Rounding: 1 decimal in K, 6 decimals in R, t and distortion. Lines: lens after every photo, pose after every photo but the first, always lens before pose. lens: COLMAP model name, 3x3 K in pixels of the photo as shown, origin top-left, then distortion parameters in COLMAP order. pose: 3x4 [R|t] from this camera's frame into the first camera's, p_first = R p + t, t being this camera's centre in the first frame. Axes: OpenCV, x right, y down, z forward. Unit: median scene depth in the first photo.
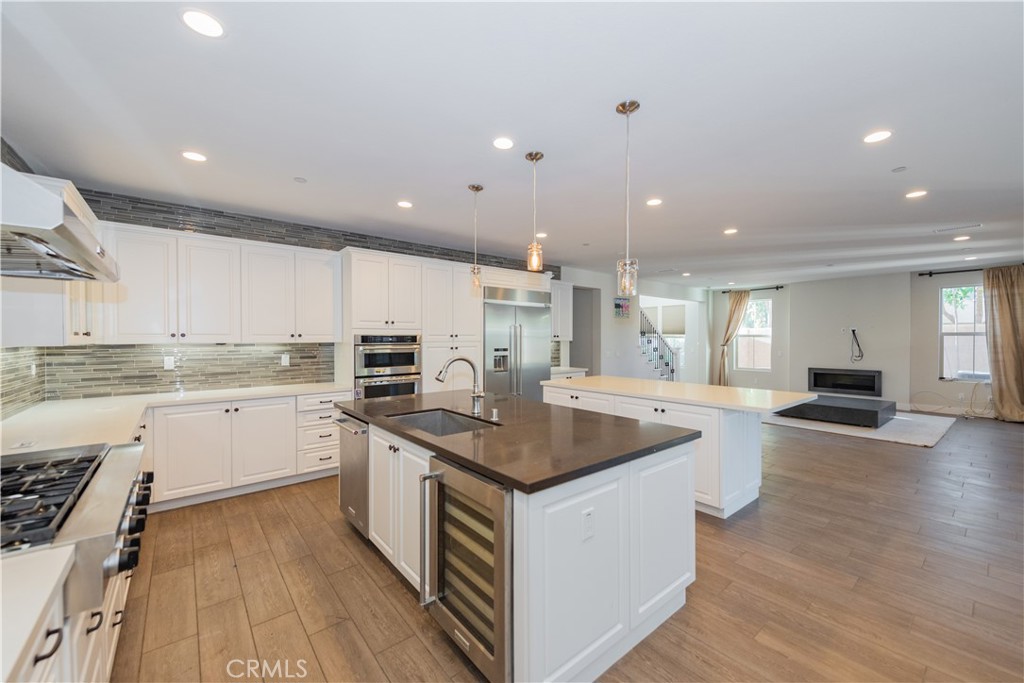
lens RADIAL K [[411.0, 0, 516.5], [0, 411.0, 340.6], [0, 0, 1]] dist [0.014597, -0.003396]
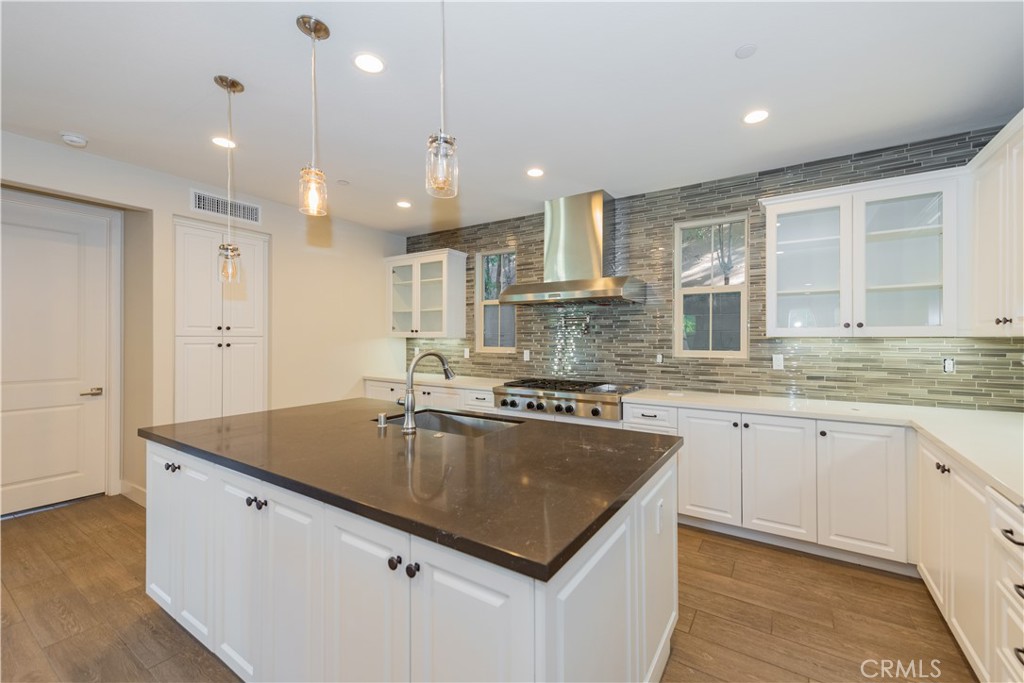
lens RADIAL K [[411.0, 0, 536.5], [0, 411.0, 335.7], [0, 0, 1]] dist [0.014597, -0.003396]
pose [[-0.946562, -0.002310, -0.322513, -0.042650], [-0.001646, 0.999996, -0.002332, 0.006578], [0.322517, -0.001677, -0.946562, 1.029833]]
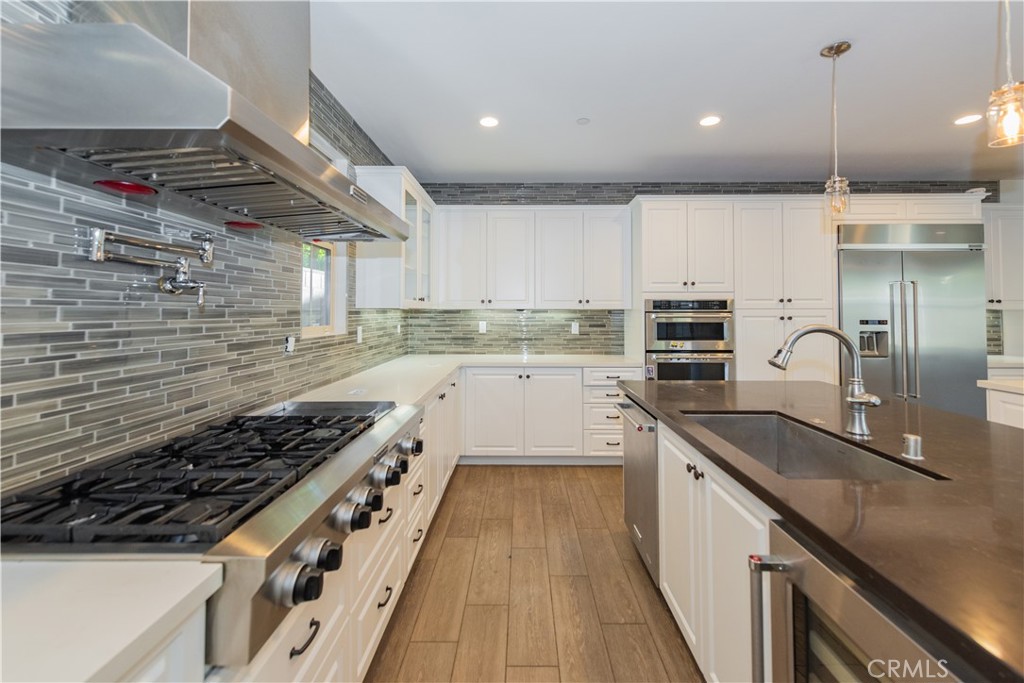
lens RADIAL K [[411.0, 0, 515.2], [0, 411.0, 300.3], [0, 0, 1]] dist [0.014597, -0.003396]
pose [[0.762186, -0.016974, -0.647135, -0.051562], [-0.005387, 0.999455, -0.032560, 0.014281], [0.647335, 0.028303, 0.761680, 0.181664]]
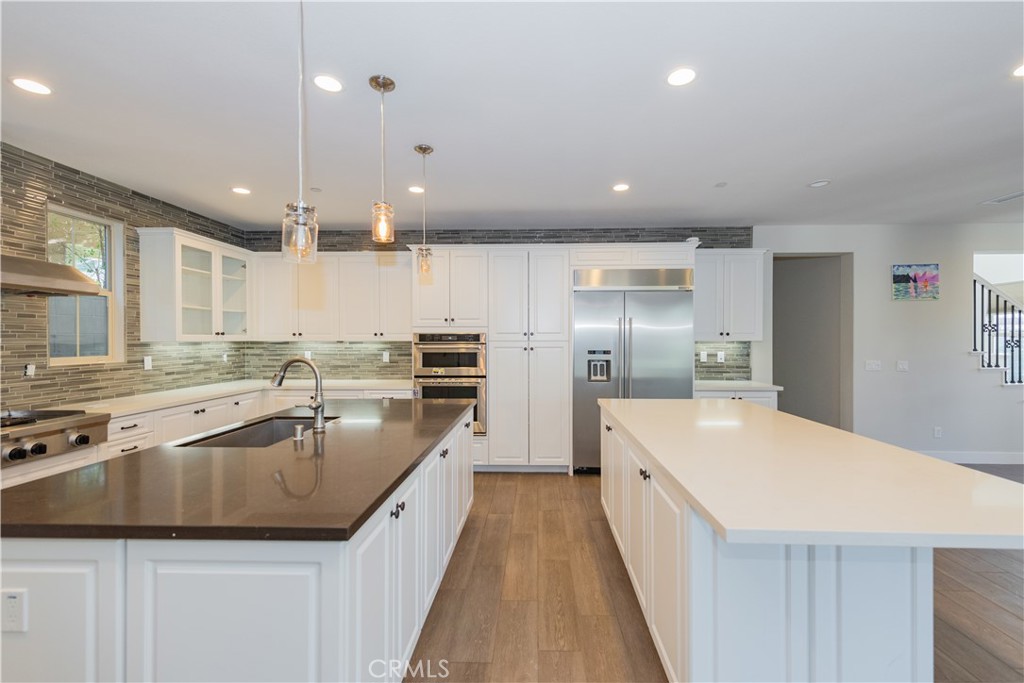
lens RADIAL K [[429.7, 0, 516.8], [0, 429.7, 341.2], [0, 0, 1]] dist [0.013130, -0.001674]
pose [[0.741195, 0.005574, -0.671267, 0.443423], [-0.004147, 0.999984, 0.003724, -0.000127], [0.671277, 0.000023, 0.741207, 0.367462]]
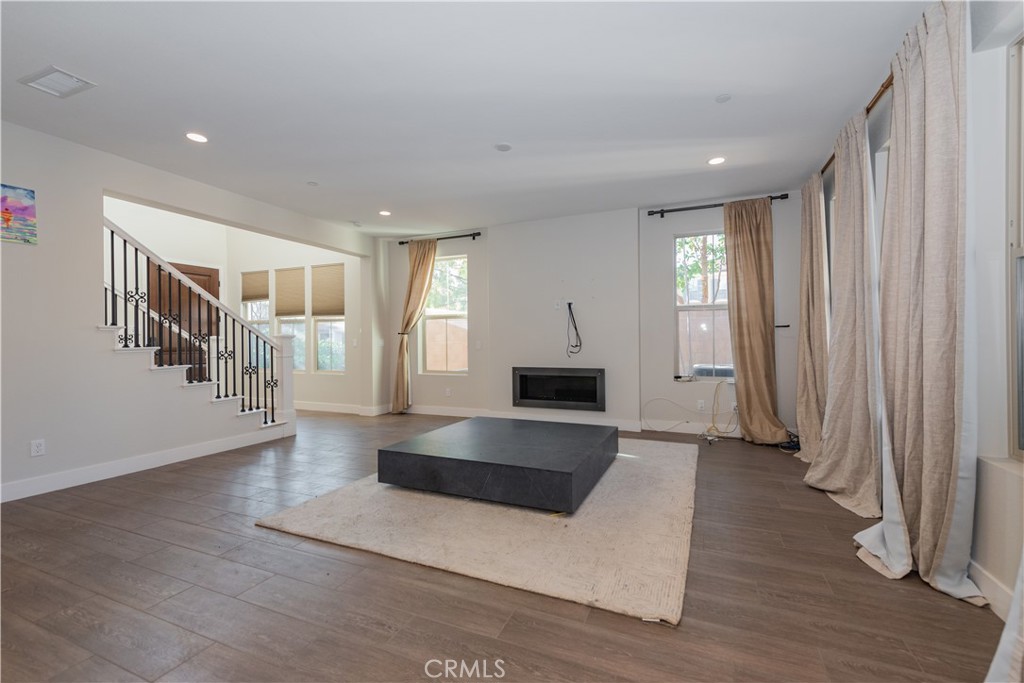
lens RADIAL K [[411.0, 0, 511.6], [0, 411.0, 338.6], [0, 0, 1]] dist [0.014597, -0.003396]
pose [[0.903451, -0.004893, 0.428663, 0.879084], [0.009311, 0.999923, -0.008210, 0.057264], [-0.428590, 0.011409, 0.903427, 0.903533]]
